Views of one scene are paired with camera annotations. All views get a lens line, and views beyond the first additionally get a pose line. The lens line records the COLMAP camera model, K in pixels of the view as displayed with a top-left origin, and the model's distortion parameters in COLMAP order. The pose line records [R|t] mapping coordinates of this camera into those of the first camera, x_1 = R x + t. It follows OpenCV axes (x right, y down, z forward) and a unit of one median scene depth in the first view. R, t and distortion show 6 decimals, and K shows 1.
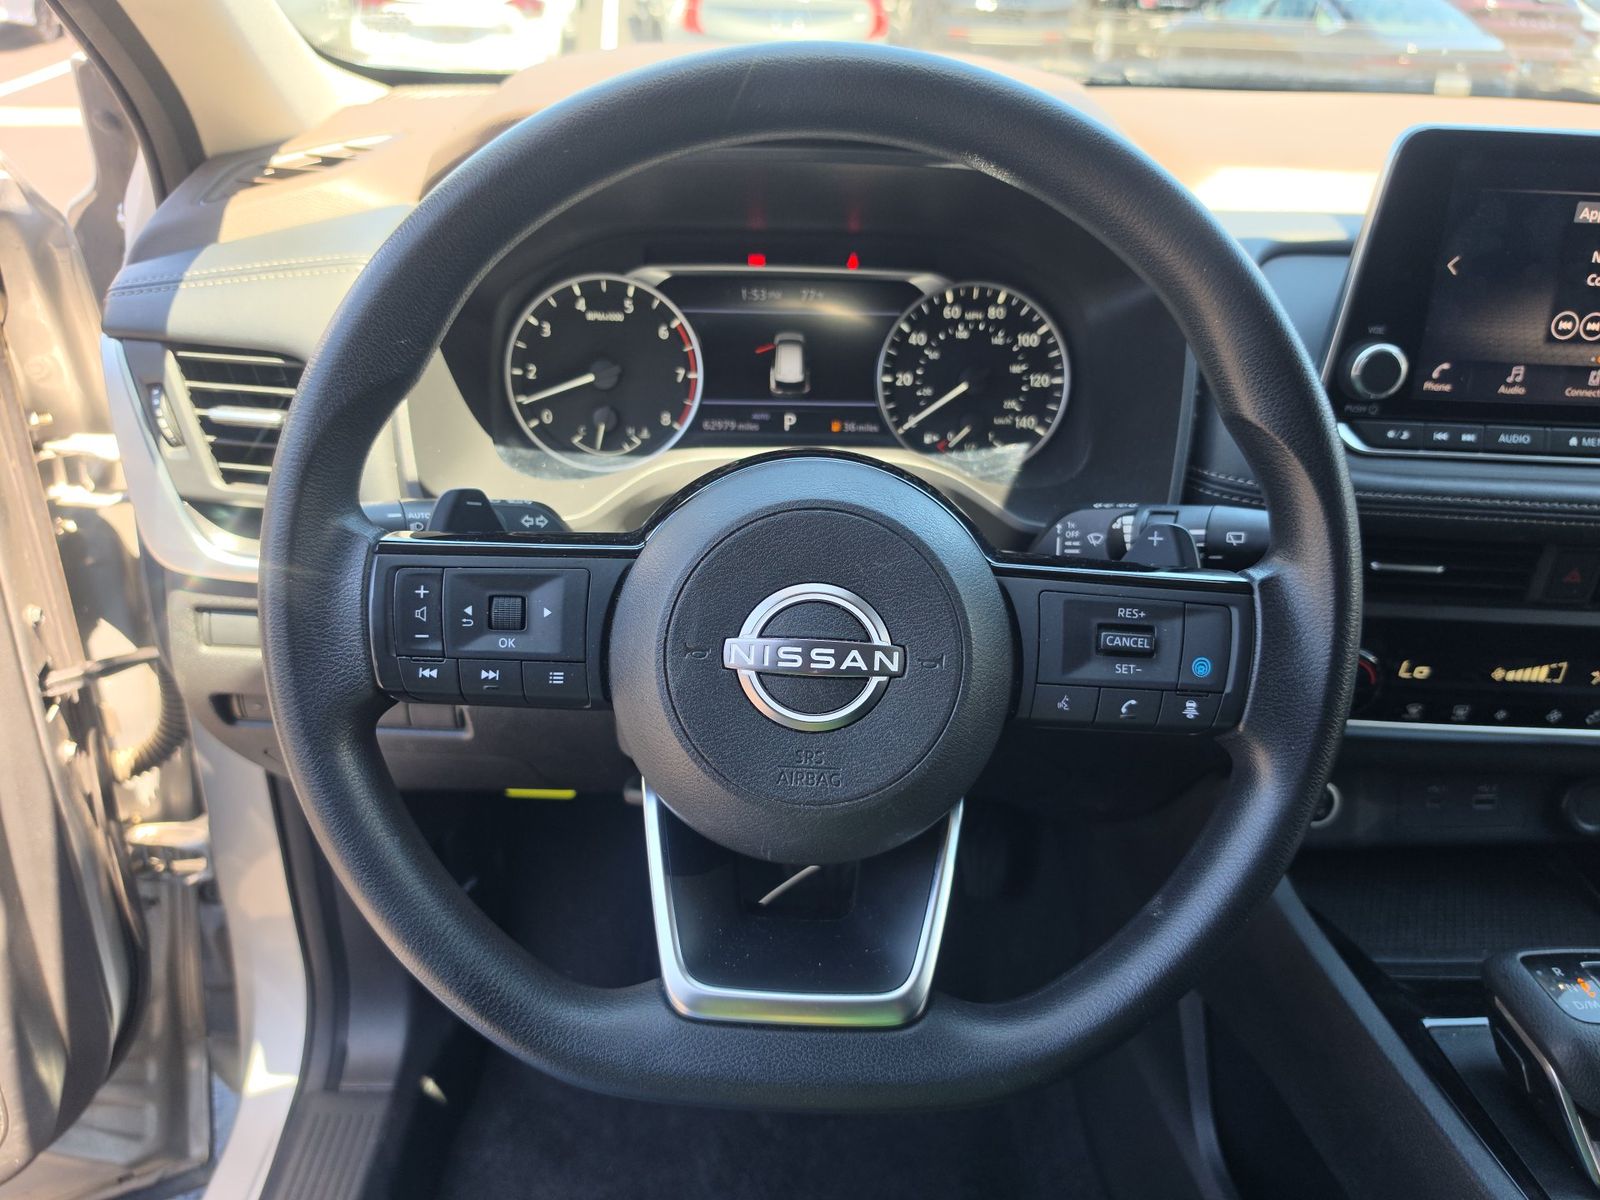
lens RADIAL K [[1076.7, 0, 784.8], [0, 1076.7, 661.9], [0, 0, 1]] dist [-0.000623, -0.030861]
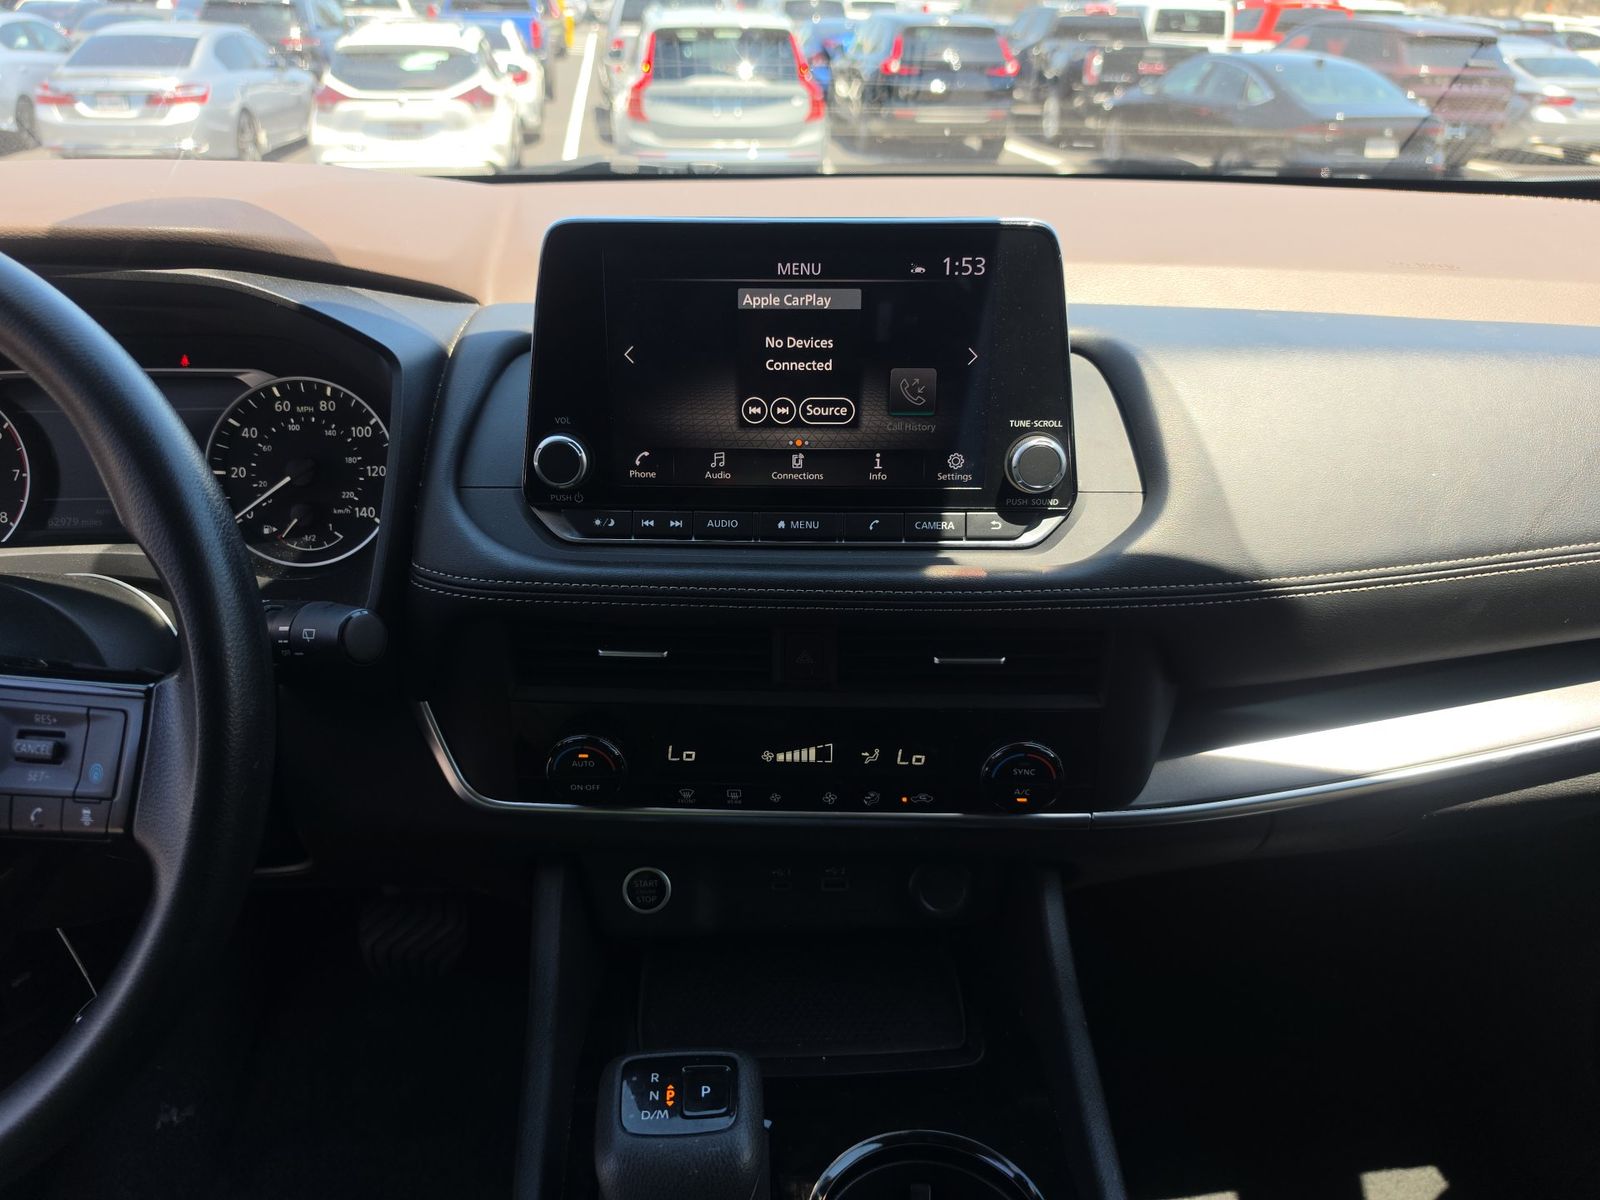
lens RADIAL K [[1076.7, 0, 836.8], [0, 1076.7, 662.7], [0, 0, 1]] dist [-0.000623, -0.030861]
pose [[0.999633, -0.020560, 0.017621, 0.664956], [0.021485, 0.998308, -0.054027, -0.018766], [-0.016481, 0.054386, 0.998384, -0.002679]]
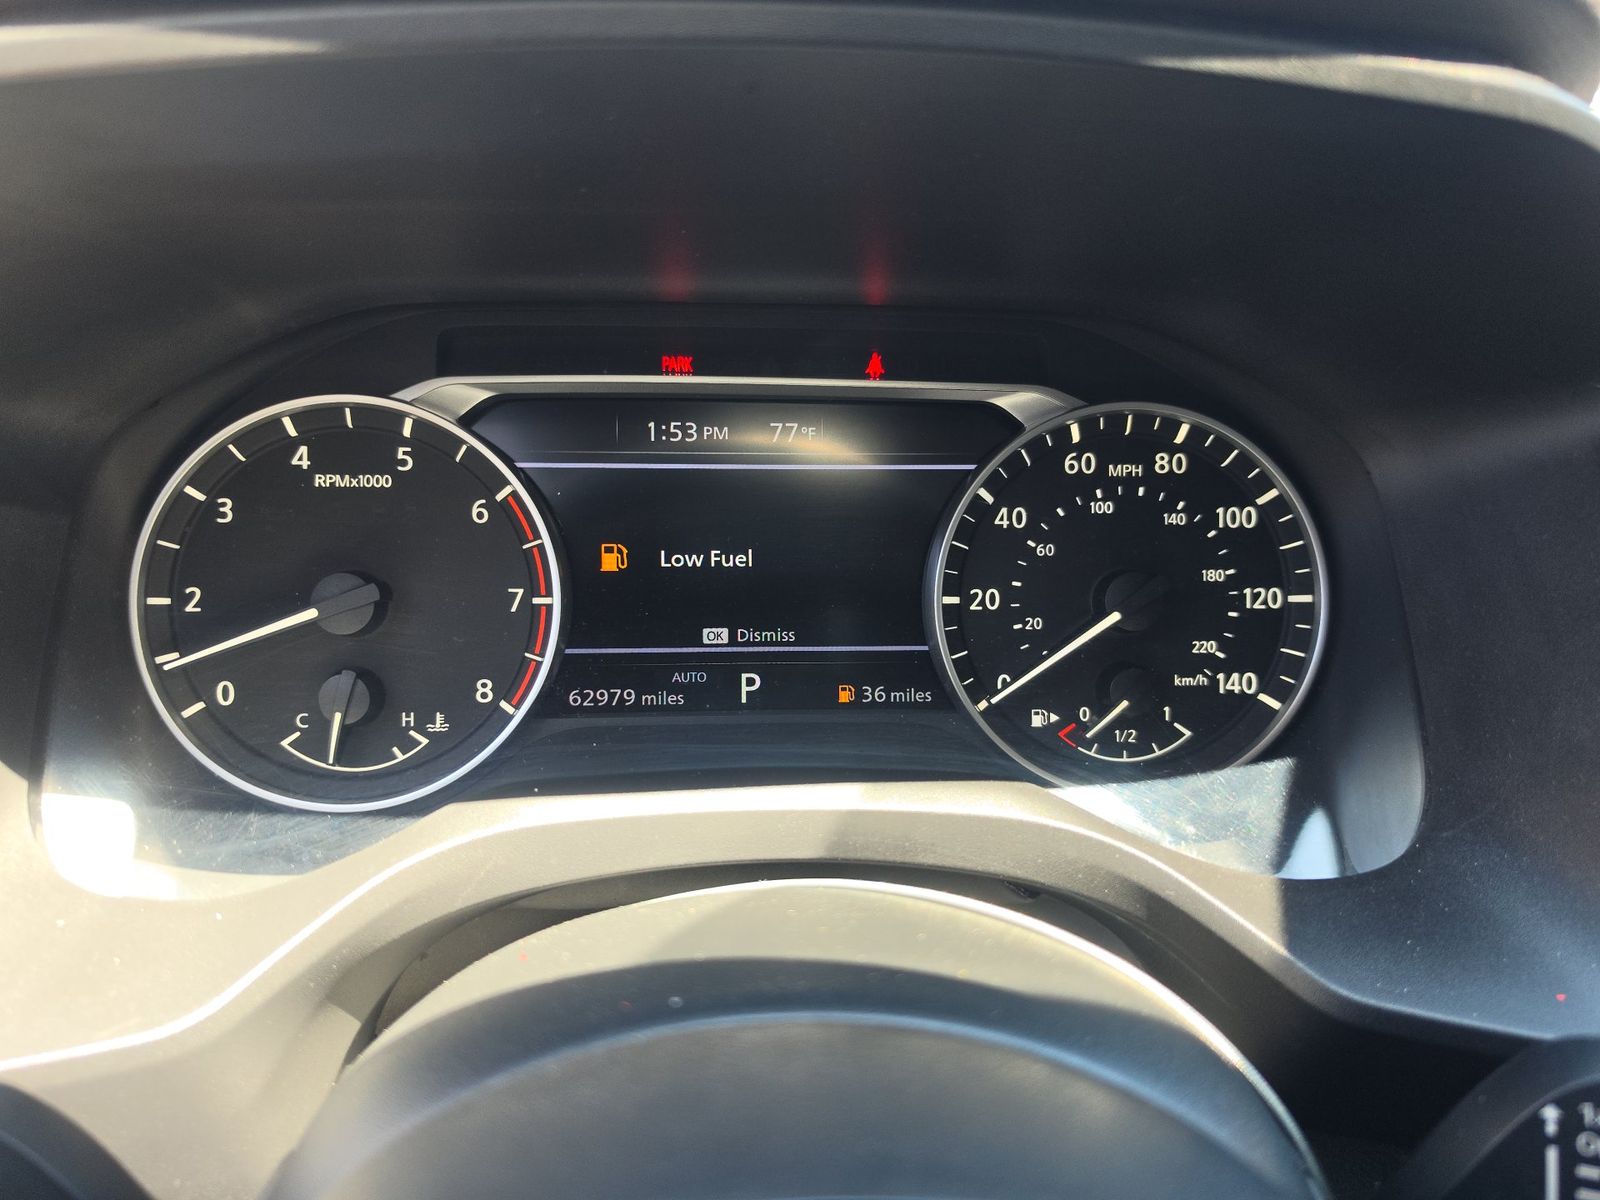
lens RADIAL K [[1076.7, 0, 776.3], [0, 1076.7, 652.5], [0, 0, 1]] dist [-0.000623, -0.030861]
pose [[0.999779, -0.013143, 0.016422, 0.009074], [0.014899, 0.993613, -0.111852, -0.190932], [-0.014847, 0.112072, 0.993589, 0.537888]]
